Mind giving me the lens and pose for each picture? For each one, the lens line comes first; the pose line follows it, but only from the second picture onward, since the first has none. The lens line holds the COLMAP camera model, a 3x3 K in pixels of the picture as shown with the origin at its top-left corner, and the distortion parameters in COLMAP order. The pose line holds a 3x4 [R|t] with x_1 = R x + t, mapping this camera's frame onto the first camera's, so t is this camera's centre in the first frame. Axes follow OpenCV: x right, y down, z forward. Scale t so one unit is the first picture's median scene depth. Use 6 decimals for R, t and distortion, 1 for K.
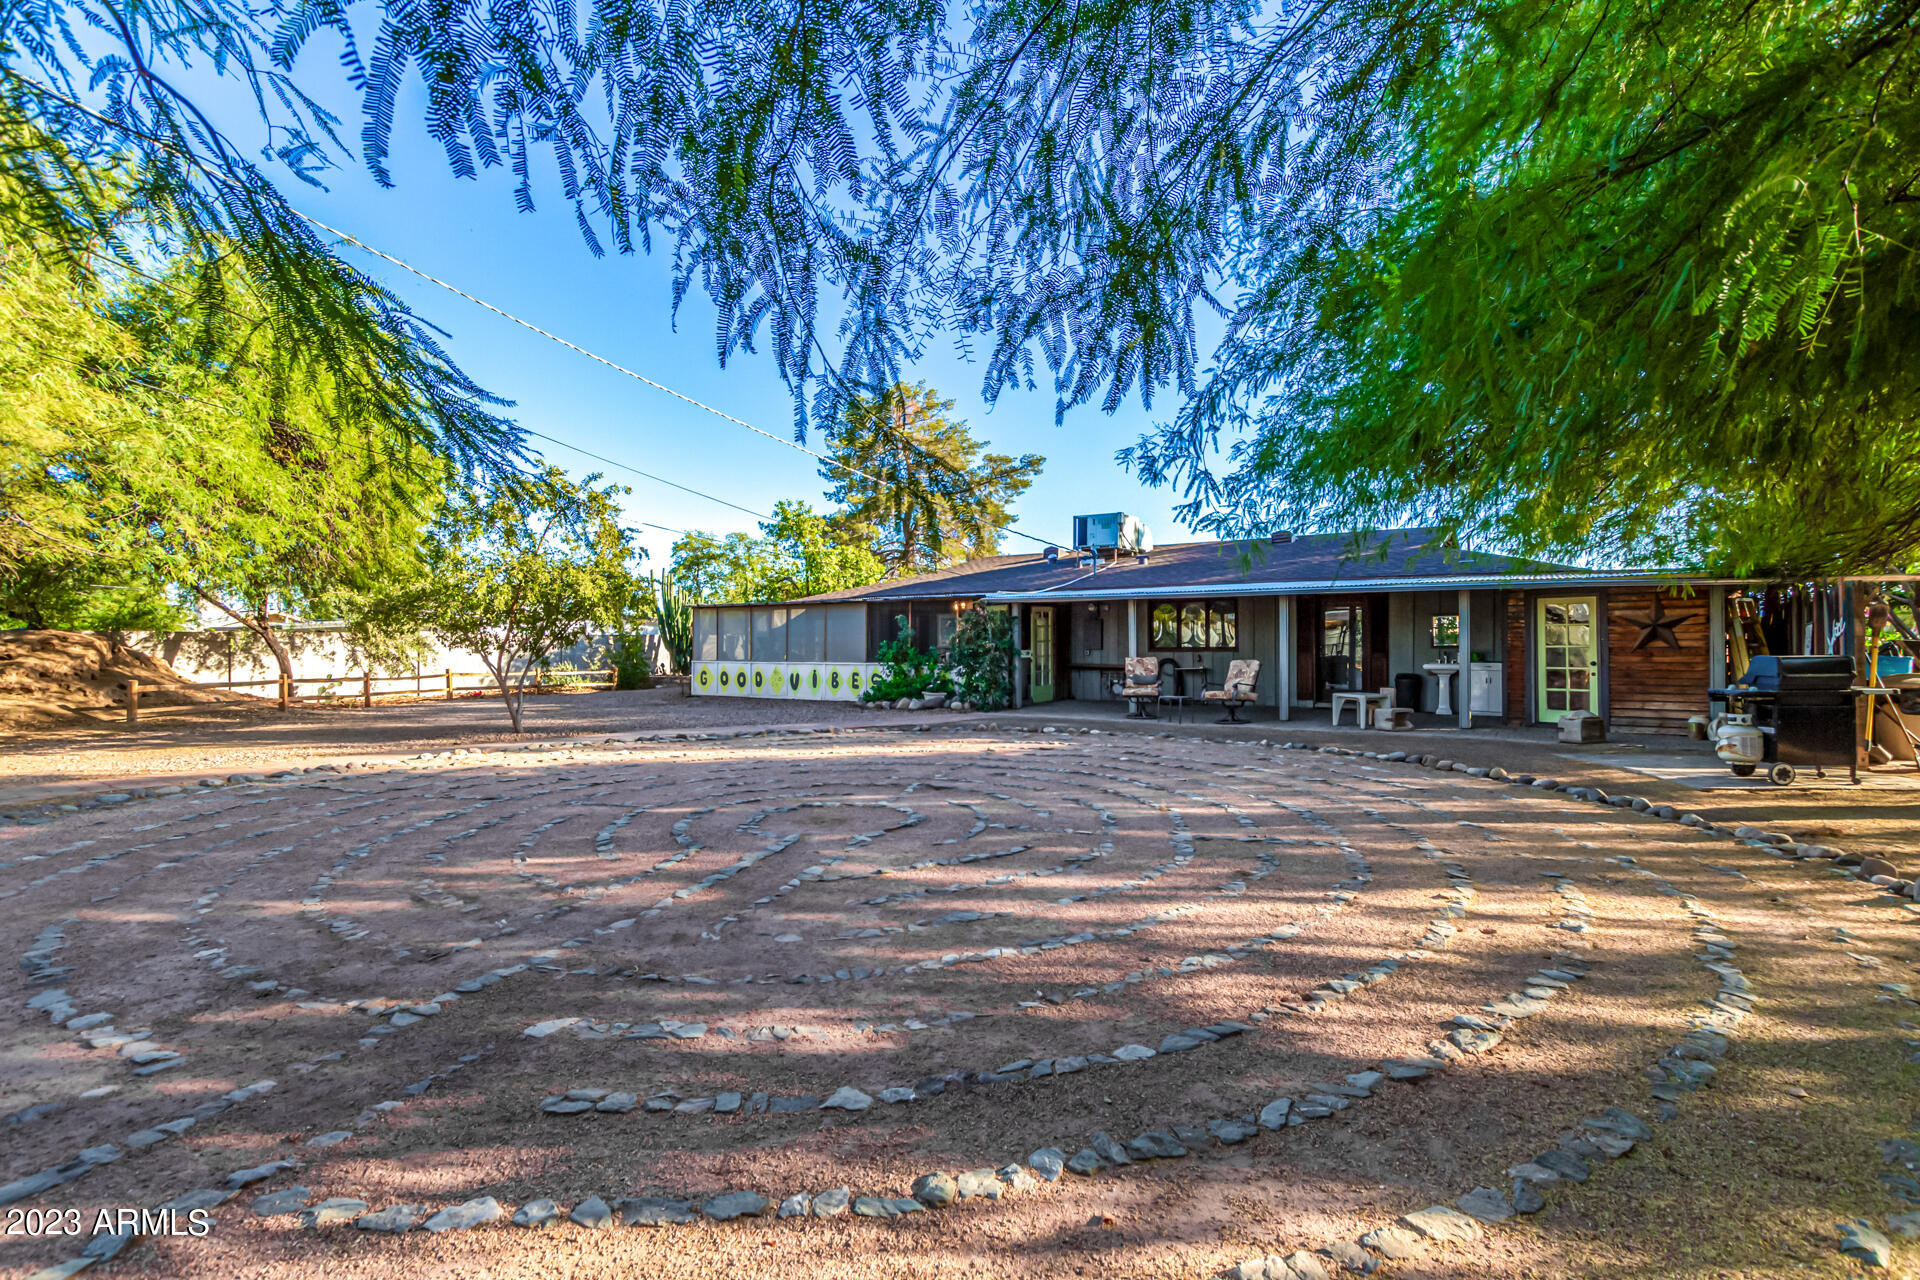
lens RADIAL K [[895.3, 0, 950.3], [0, 895.3, 642.1], [0, 0, 1]] dist [0.000991, 0.000193]
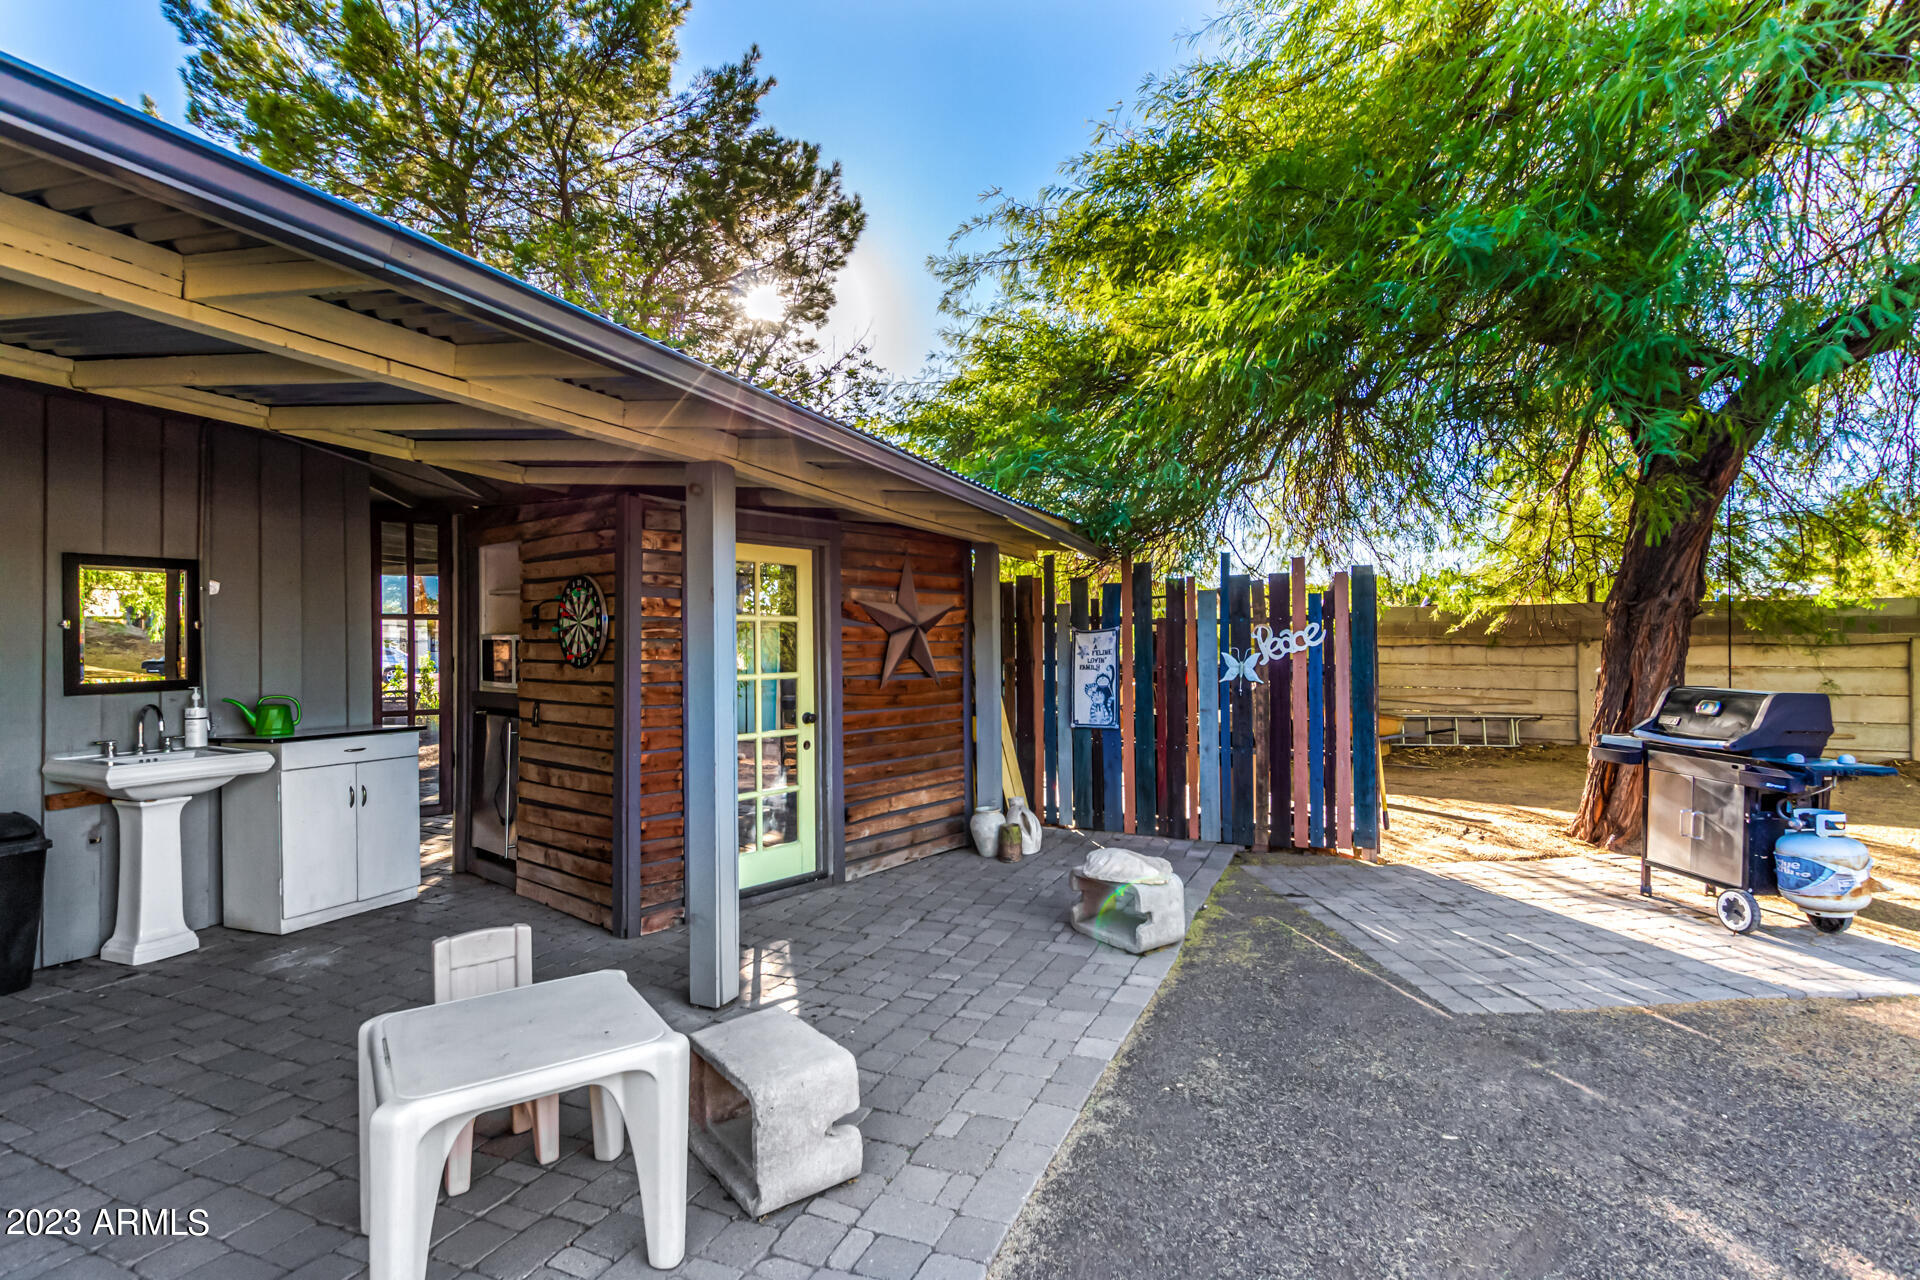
lens RADIAL K [[895.3, 0, 954.2], [0, 895.3, 645.3], [0, 0, 1]] dist [0.000991, 0.000193]
pose [[-0.190828, 0.003963, 0.981615, 0.186455], [0.000879, 0.999992, -0.003867, -0.004306], [-0.981623, 0.000125, -0.190830, 0.607215]]
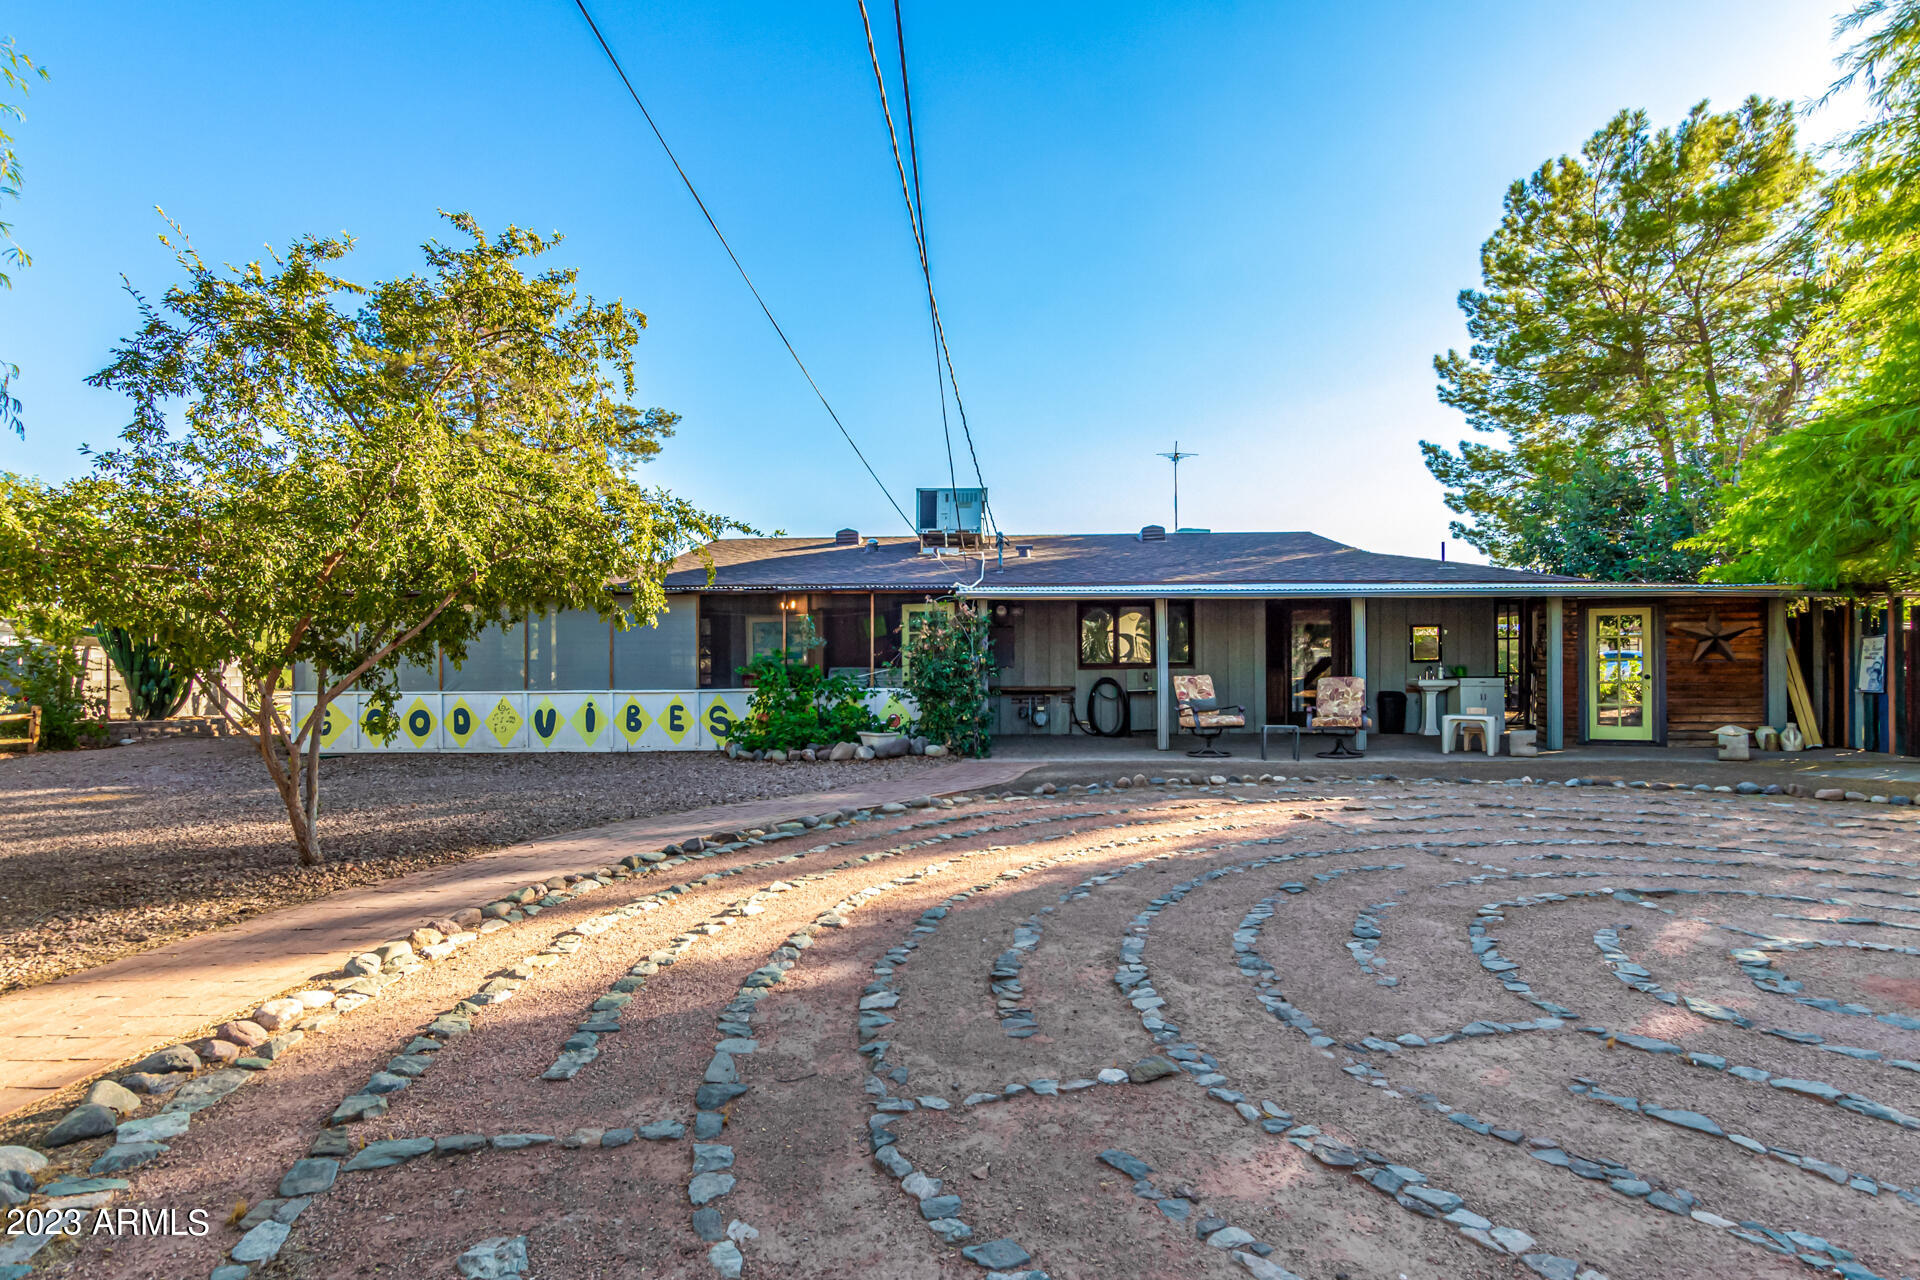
lens RADIAL K [[1019.3, 0, 959.4], [0, 1019.3, 670.9], [0, 0, 1]] dist [0.003884, 0.001605]
pose [[0.844555, -0.007507, 0.535417, -0.307890], [0.001839, 0.999936, 0.011119, 0.002132], [-0.535466, -0.008406, 0.844515, 0.276698]]
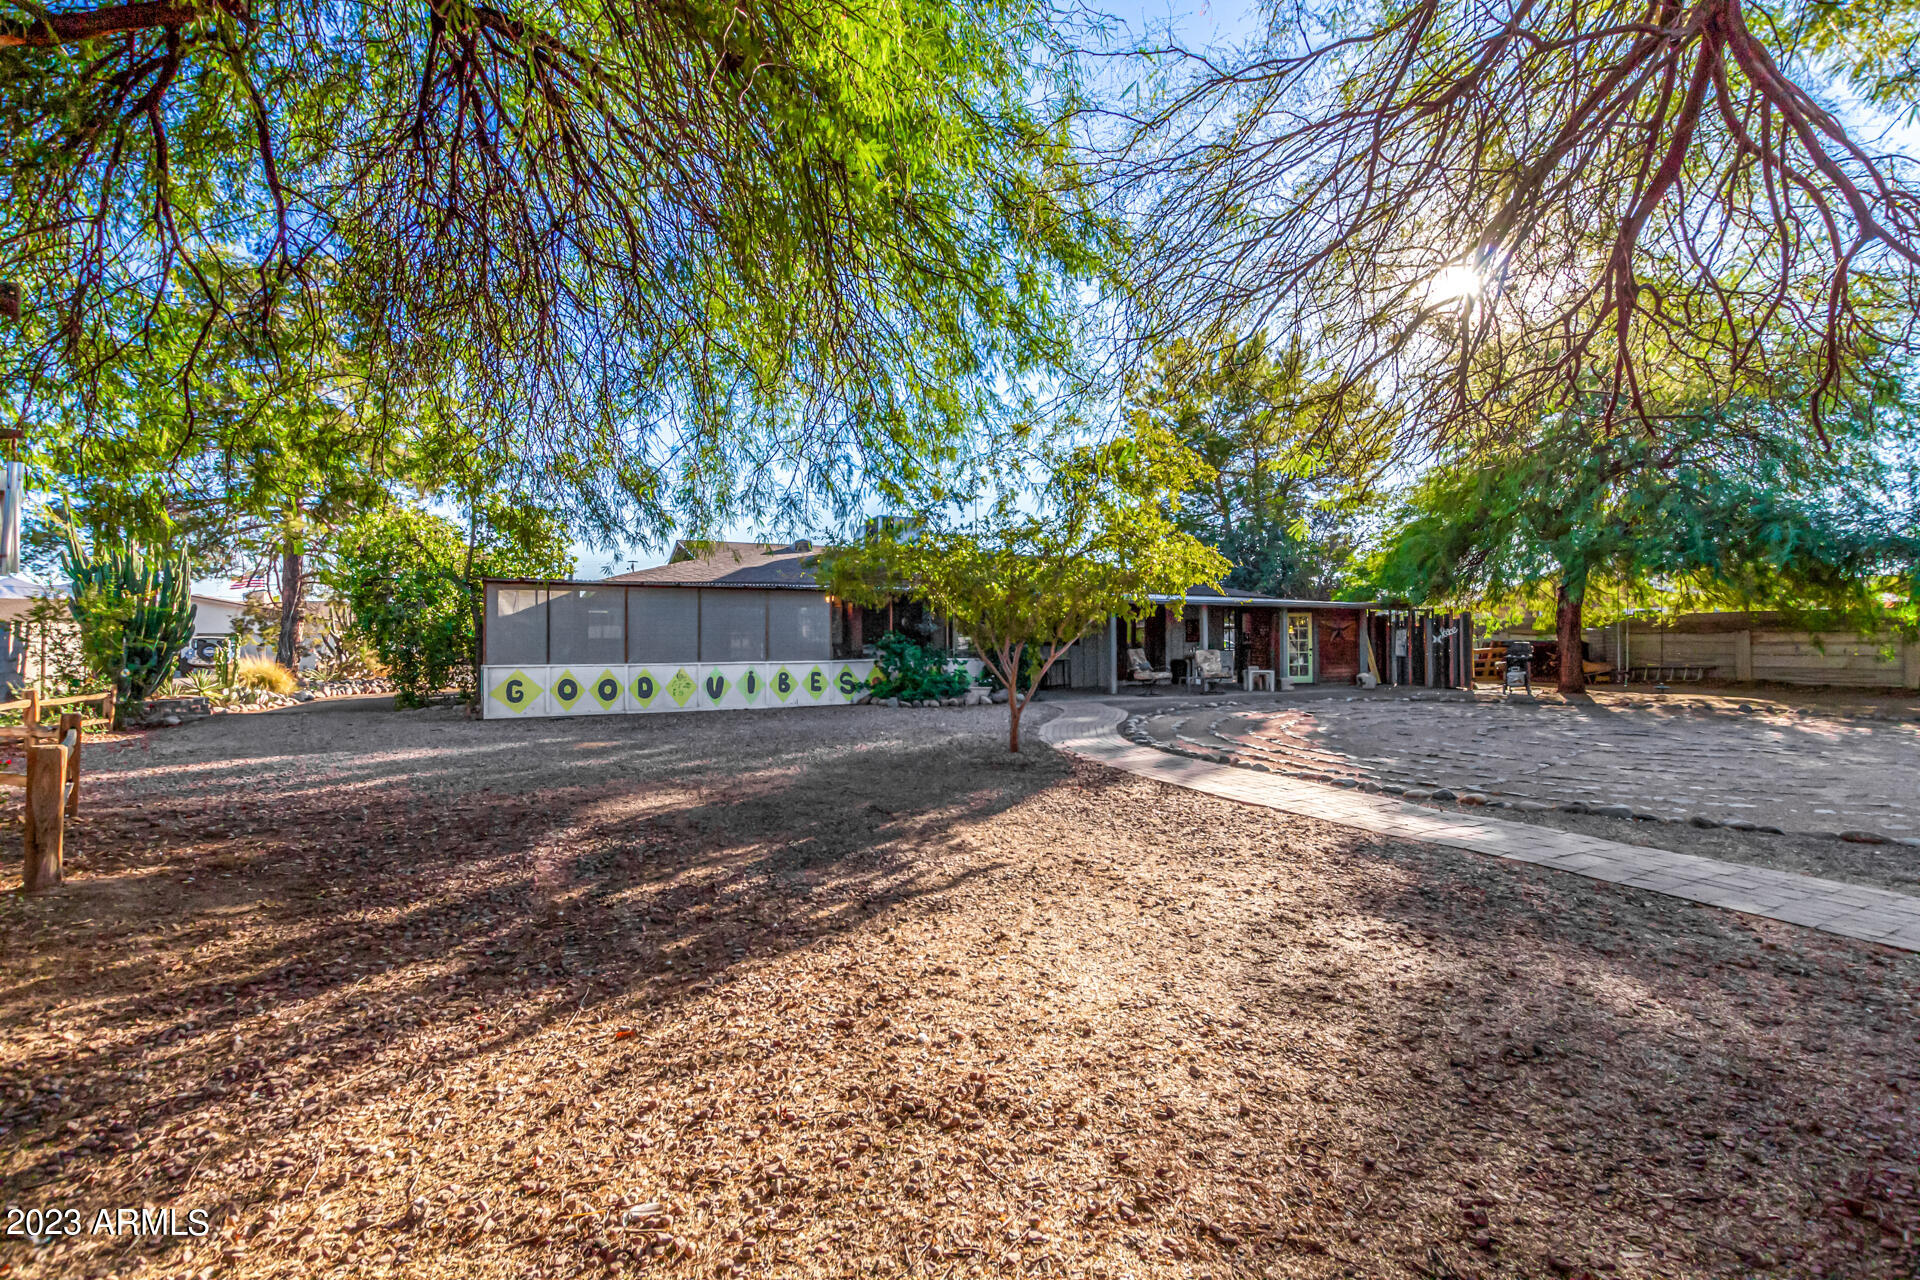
lens RADIAL K [[895.3, 0, 949.2], [0, 895.3, 639.7], [0, 0, 1]] dist [0.000991, 0.000193]
pose [[0.470170, 0.001887, 0.882574, -0.755742], [-0.001680, 0.999998, -0.001243, 0.004346], [-0.882574, -0.000898, 0.470172, 0.473606]]
